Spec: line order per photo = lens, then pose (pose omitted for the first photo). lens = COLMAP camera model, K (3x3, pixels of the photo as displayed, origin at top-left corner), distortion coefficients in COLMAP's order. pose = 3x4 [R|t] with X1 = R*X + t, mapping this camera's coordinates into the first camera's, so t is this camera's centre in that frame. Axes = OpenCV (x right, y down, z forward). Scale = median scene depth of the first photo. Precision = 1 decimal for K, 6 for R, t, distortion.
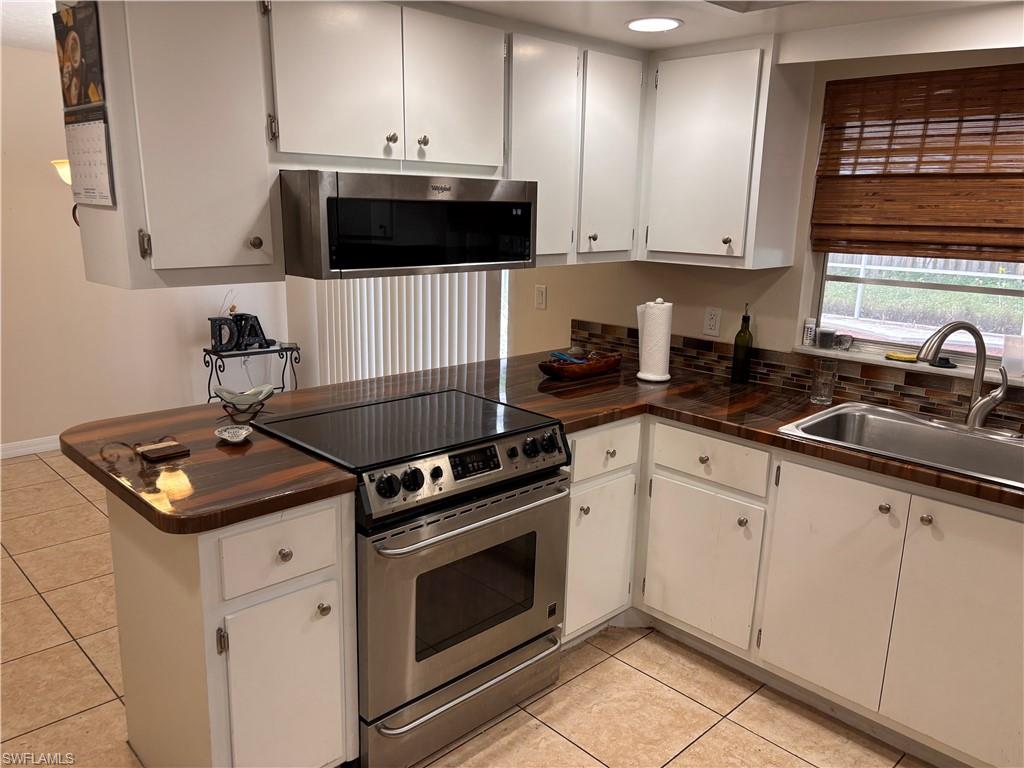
lens RADIAL K [[765.7, 0, 514.1], [0, 765.7, 390.8], [0, 0, 1]] dist [-0.008140, -0.005425]
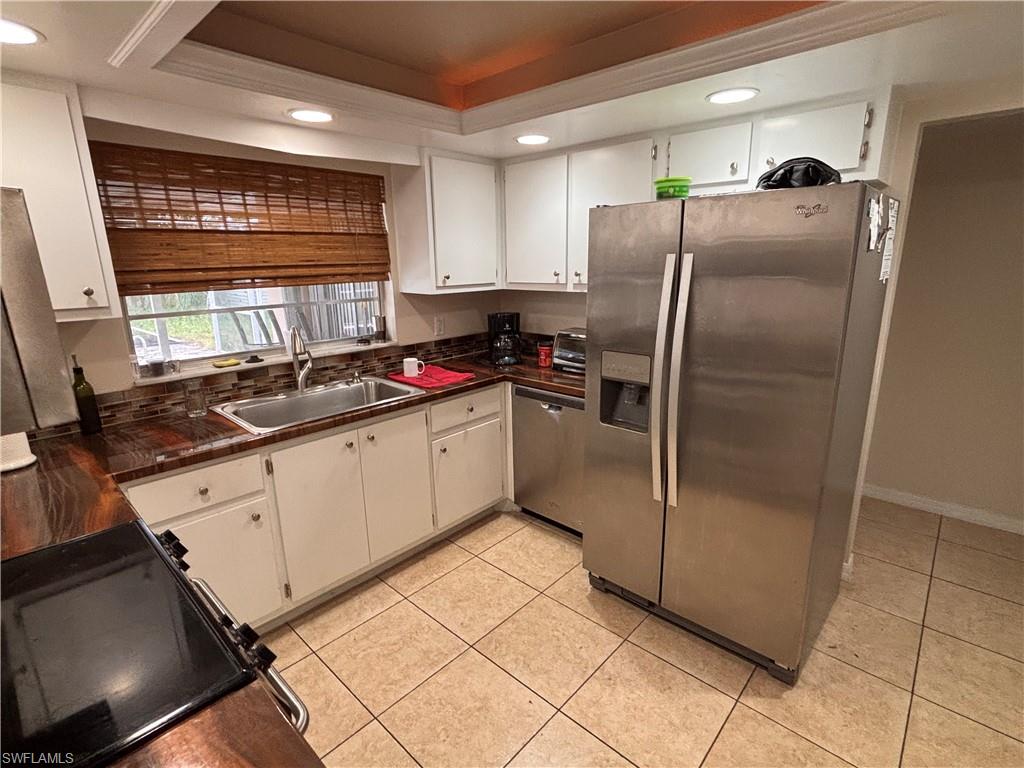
lens RADIAL K [[504.0, 0, 518.0], [0, 504.0, 375.8], [0, 0, 1]] dist [-0.003179, -0.000010]
pose [[-0.066479, -0.252231, 0.965381, -0.420975], [0.240119, 0.935043, 0.260840, -0.138806], [-0.968464, 0.249147, -0.001595, 0.517743]]
